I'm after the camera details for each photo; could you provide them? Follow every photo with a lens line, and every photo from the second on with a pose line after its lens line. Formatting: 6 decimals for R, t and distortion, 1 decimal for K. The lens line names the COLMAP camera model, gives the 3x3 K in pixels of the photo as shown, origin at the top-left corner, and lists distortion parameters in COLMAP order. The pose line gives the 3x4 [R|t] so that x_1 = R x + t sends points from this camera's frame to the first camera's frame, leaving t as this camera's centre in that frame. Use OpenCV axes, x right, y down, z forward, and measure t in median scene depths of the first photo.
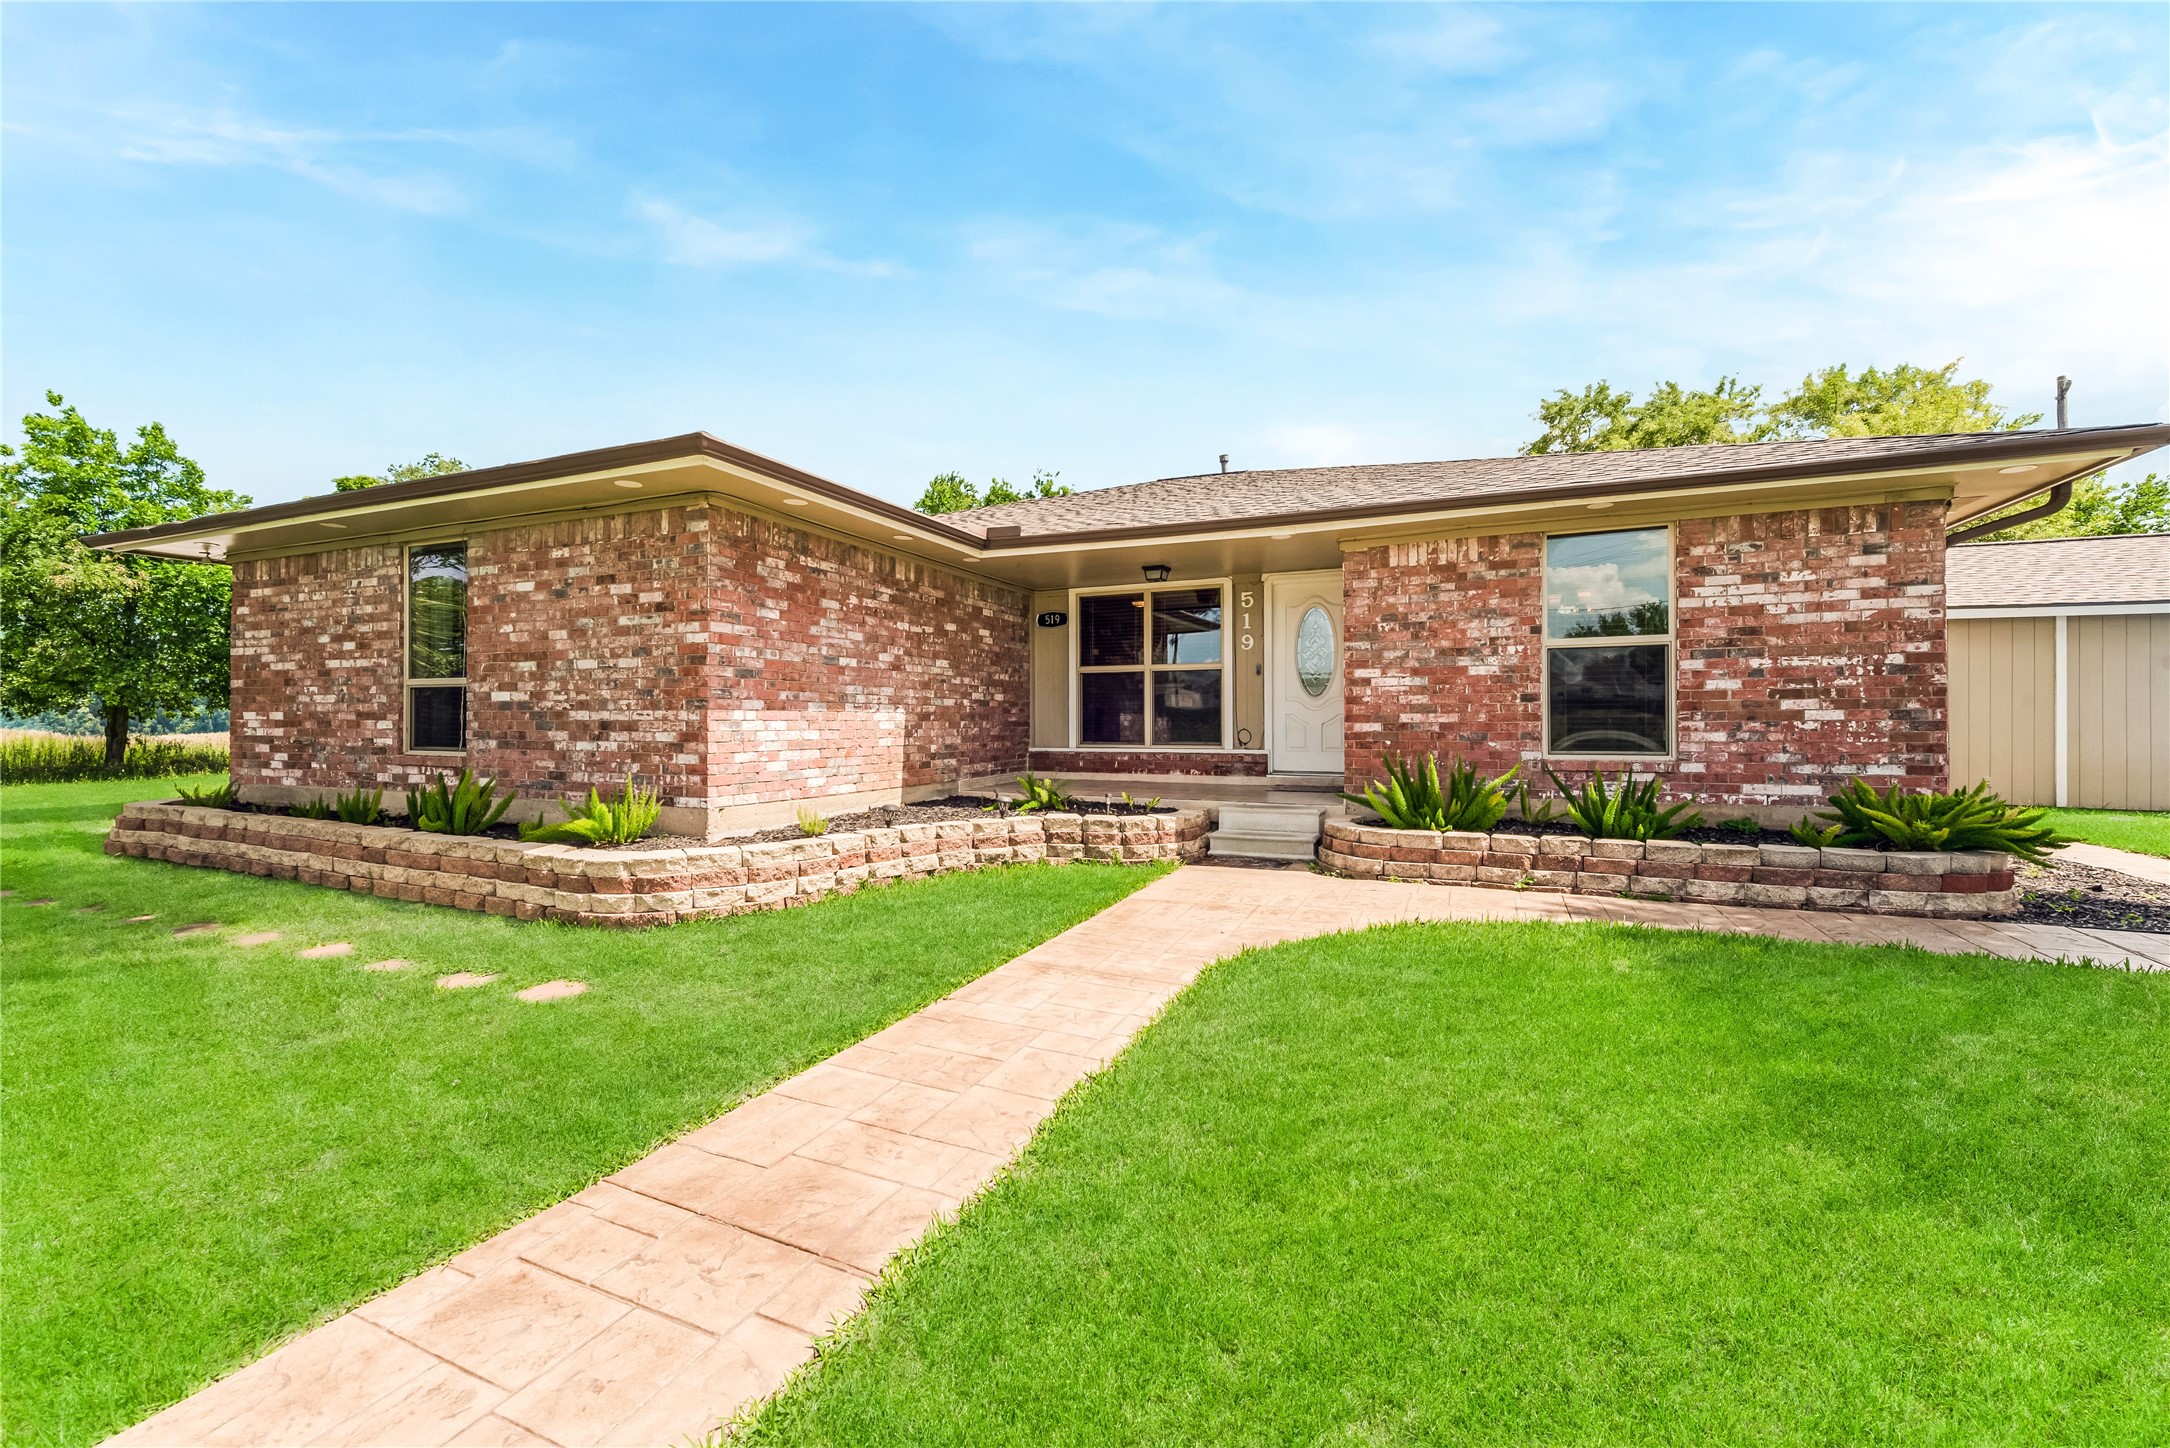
lens RADIAL K [[890.5, 0, 1097.2], [0, 890.5, 727.7], [0, 0, 1]] dist [0.015328, -0.005299]
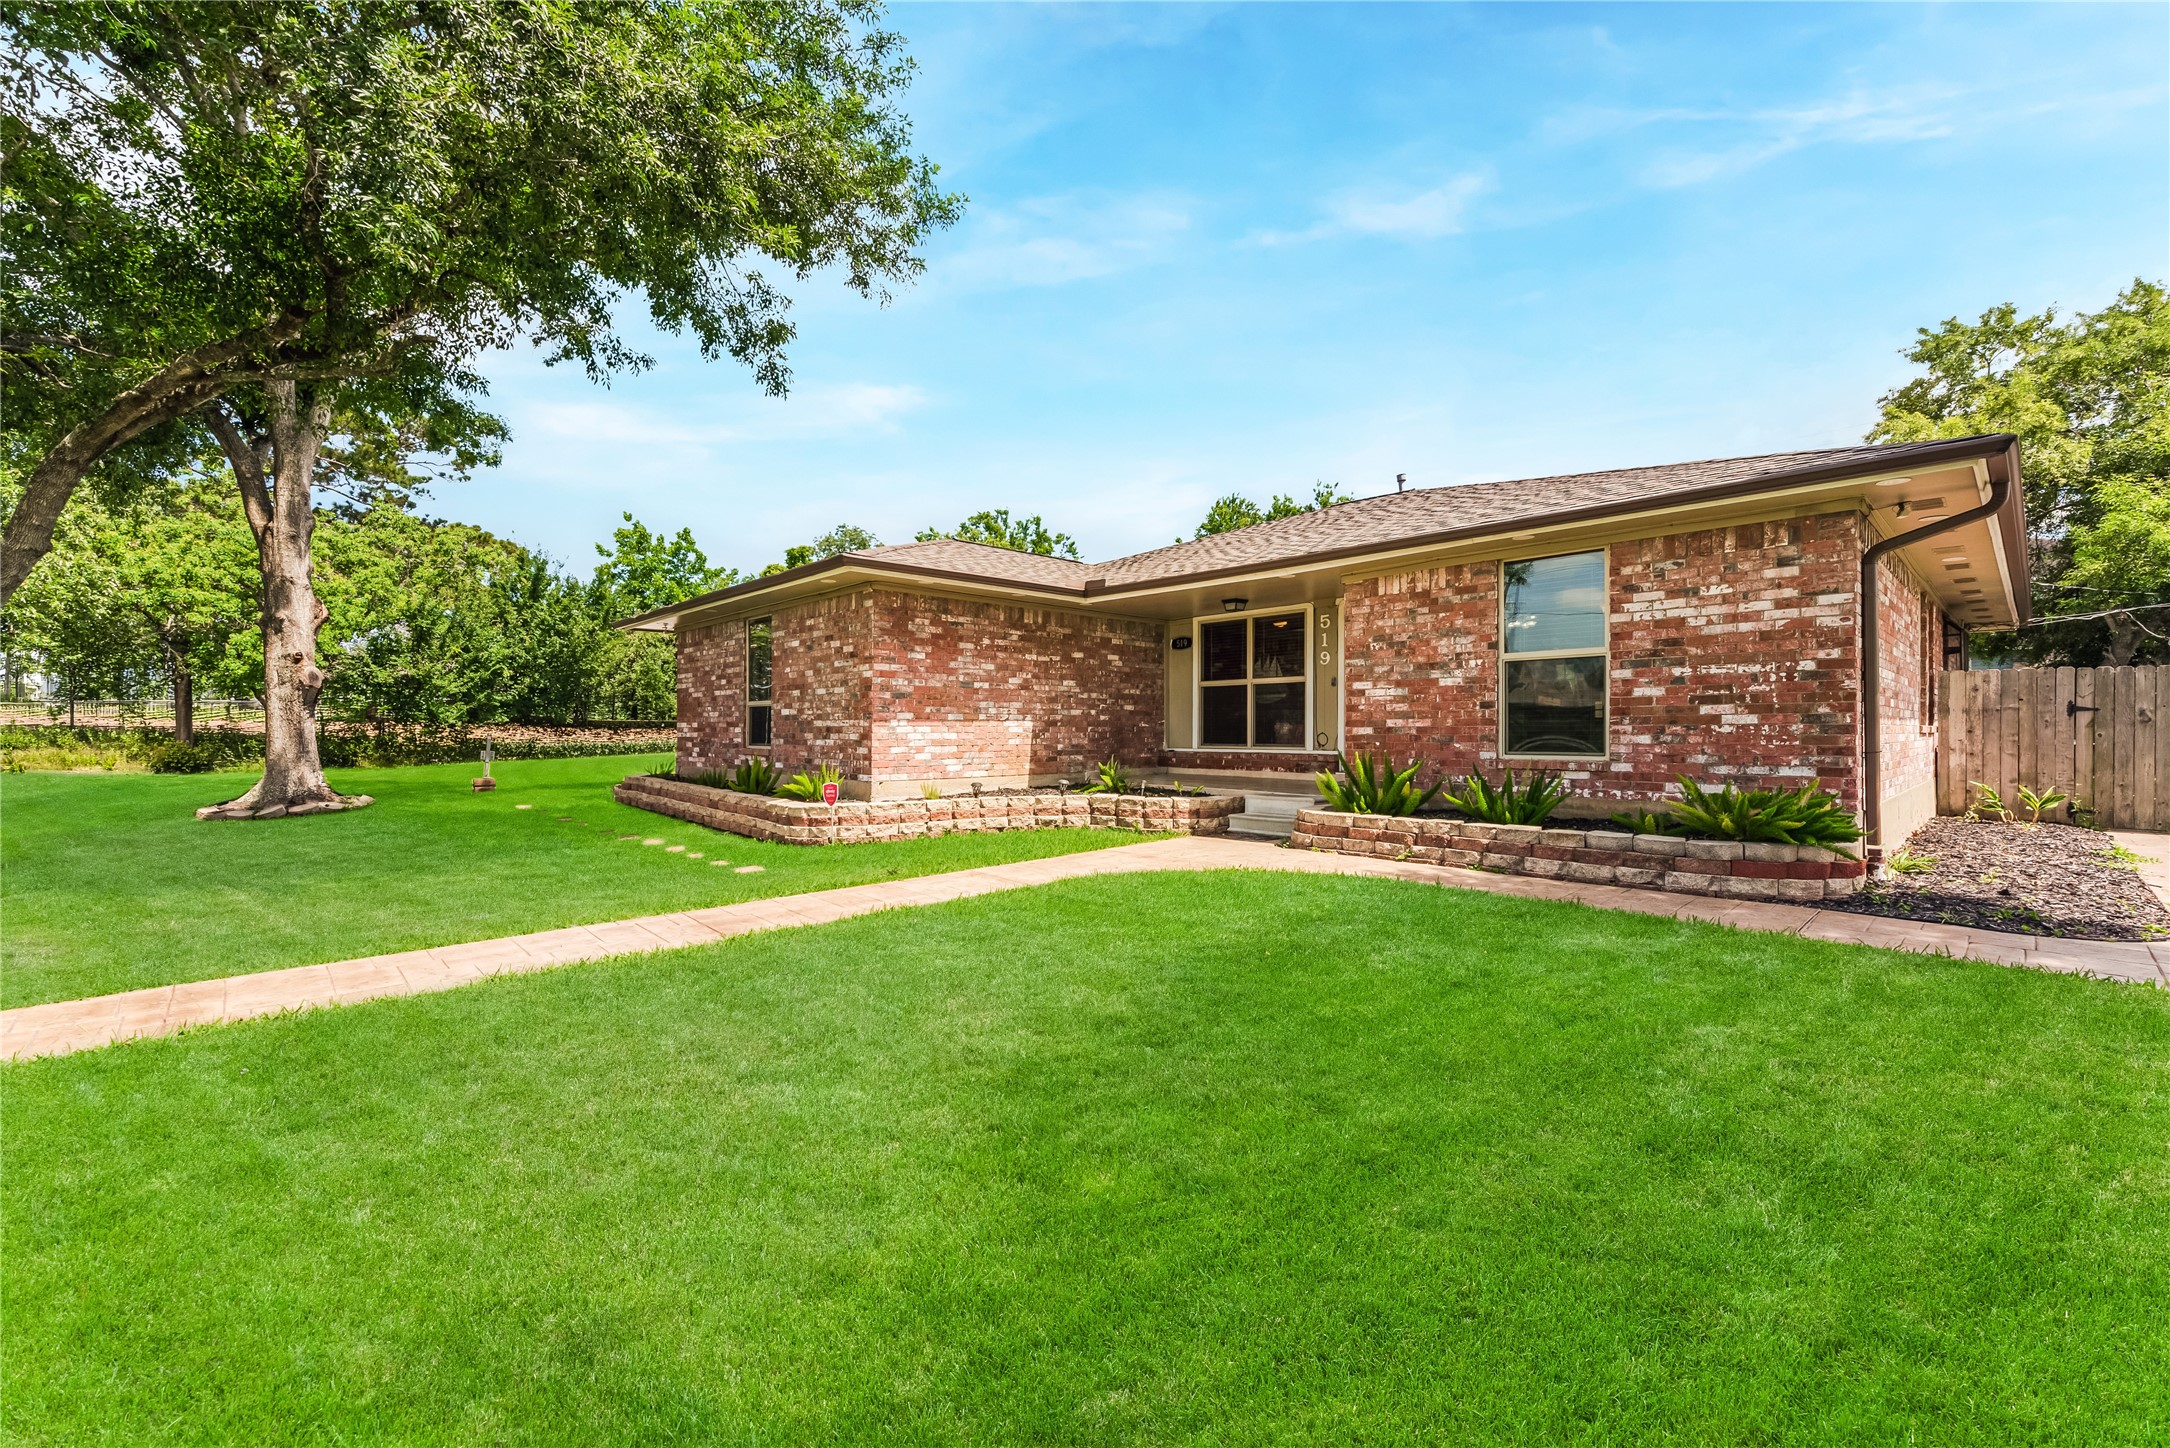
lens RADIAL K [[890.5, 0, 1076.2], [0, 890.5, 736.4], [0, 0, 1]] dist [0.015328, -0.005299]
pose [[0.914843, 0.002683, -0.403801, 0.461158], [-0.001804, 0.999995, 0.002557, 0.004575], [0.403806, -0.001611, 0.914843, -0.259769]]
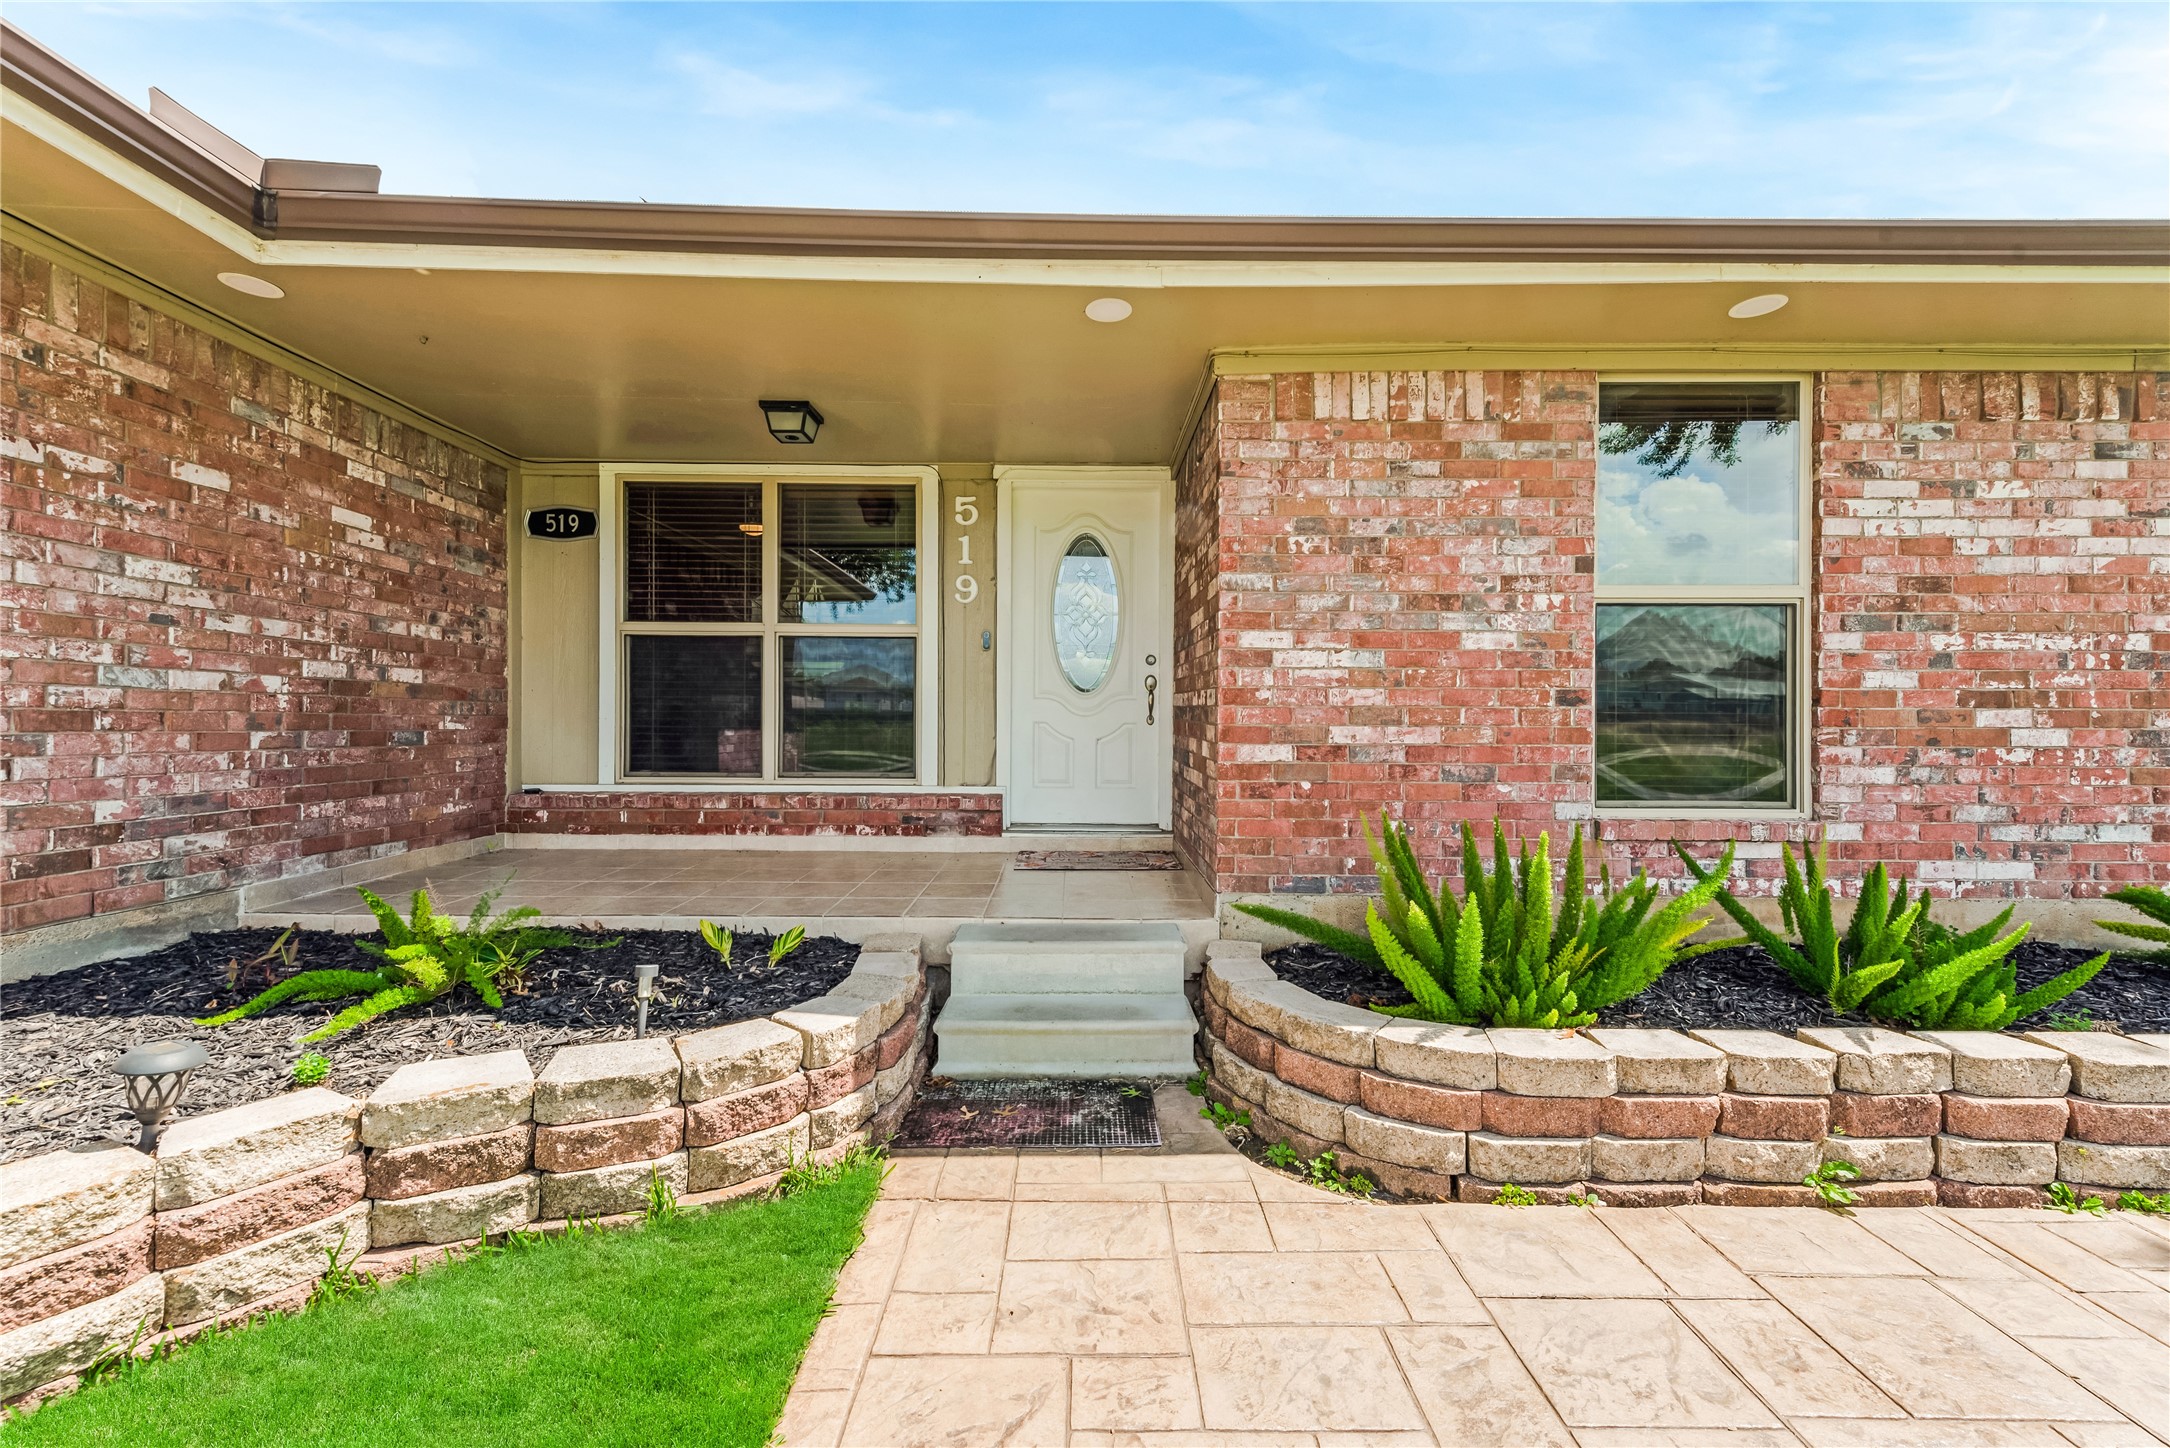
lens RADIAL K [[890.5, 0, 1100.3], [0, 890.5, 732.0], [0, 0, 1]] dist [0.015328, -0.005299]
pose [[0.914539, 0.006331, 0.404448, 0.032606], [-0.006378, 0.999979, -0.001231, -0.011575], [-0.404447, -0.001454, 0.914560, 0.639278]]
